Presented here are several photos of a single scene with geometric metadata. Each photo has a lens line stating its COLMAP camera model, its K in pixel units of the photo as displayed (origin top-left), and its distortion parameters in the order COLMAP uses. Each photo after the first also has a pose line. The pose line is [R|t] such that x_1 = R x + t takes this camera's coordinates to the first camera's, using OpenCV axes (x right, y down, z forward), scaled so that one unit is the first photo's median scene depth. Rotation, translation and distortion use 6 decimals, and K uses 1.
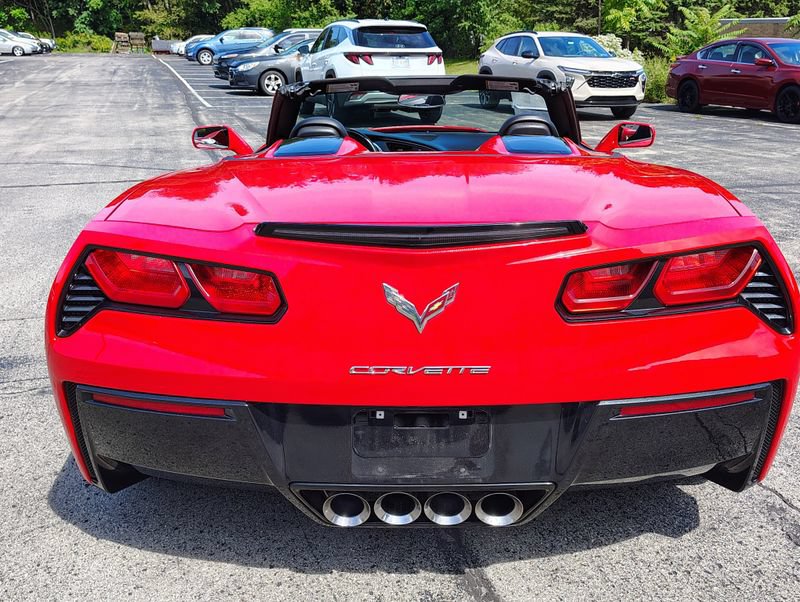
lens RADIAL K [[785.6, 0, 408.7], [0, 785.6, 303.3], [0, 0, 1]] dist [0.099110, -0.154874]
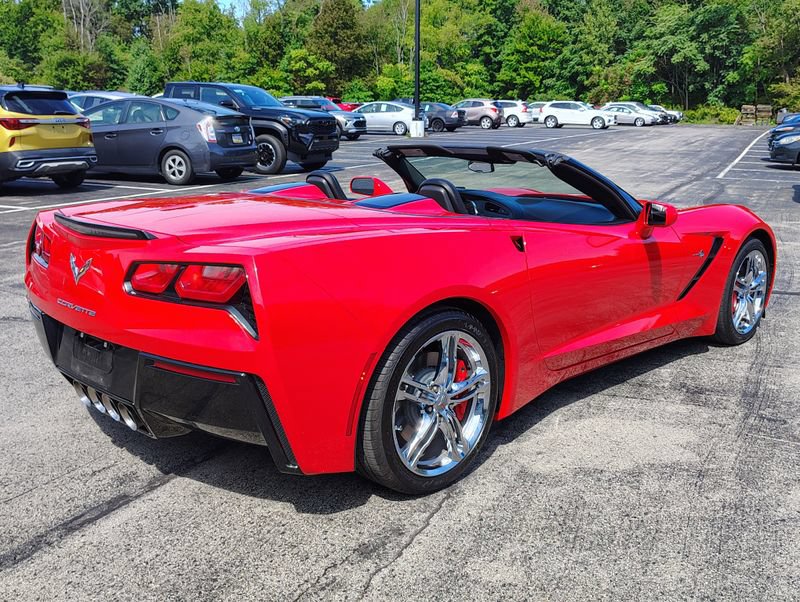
lens RADIAL K [[785.6, 0, 408.7], [0, 785.6, 303.3], [0, 0, 1]] dist [0.099110, -0.154874]
pose [[0.731980, 0.171101, -0.659492, 0.782892], [-0.225270, 0.974292, 0.002743, -0.041683], [0.643008, 0.146556, 0.751706, 0.087412]]
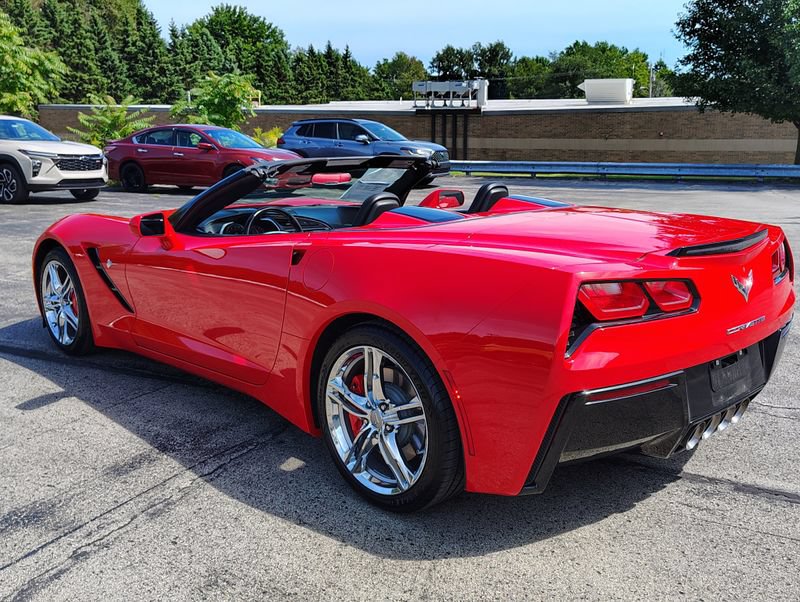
lens RADIAL K [[780.4, 0, 407.6], [0, 780.4, 299.5], [0, 0, 1]] dist [0.033216, 0.009196]
pose [[0.709612, -0.141920, 0.690152, -0.773670], [0.210512, 0.977469, -0.015446, -0.045374], [-0.672410, 0.156246, 0.723500, 0.131256]]
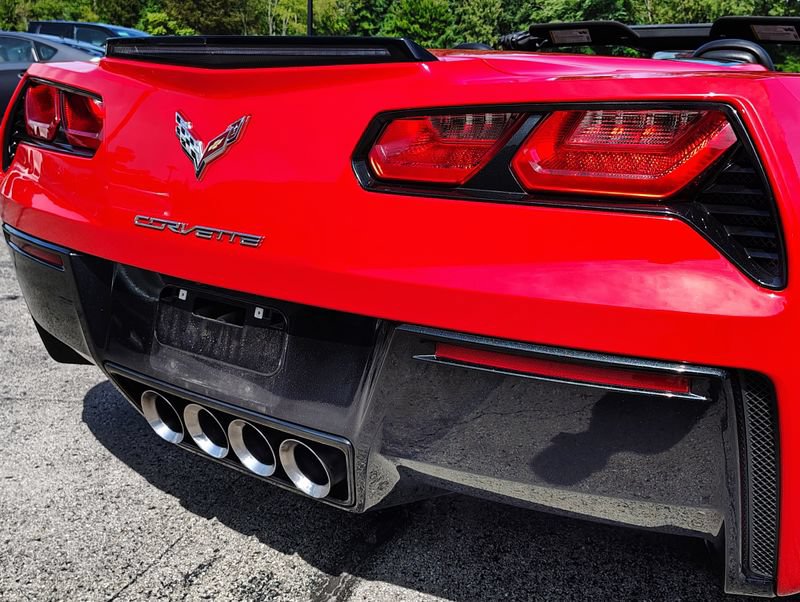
lens RADIAL K [[838.2, 0, 408.1], [0, 838.2, 301.8], [0, 0, 1]] dist [0.064486, -0.067012]
pose [[0.826023, 0.173087, -0.536402, 0.300062], [-0.222312, 0.974577, -0.027868, 0.061283], [0.517942, 0.142268, 0.843502, 0.207159]]
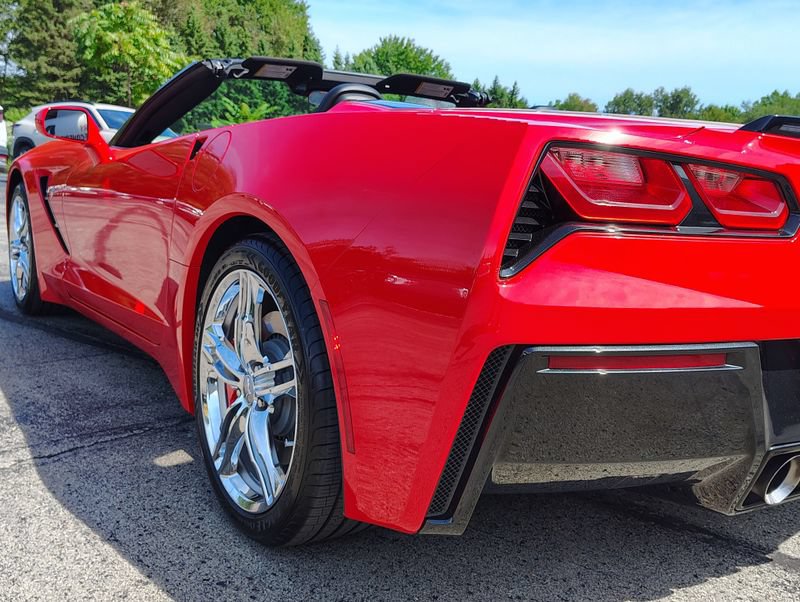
lens RADIAL K [[838.2, 0, 408.1], [0, 838.2, 301.8], [0, 0, 1]] dist [0.064486, -0.067012]
pose [[0.827022, -0.030395, 0.561347, -0.476886], [0.103015, 0.989823, -0.098176, 0.063981], [-0.552650, 0.139021, 0.821737, 0.243906]]
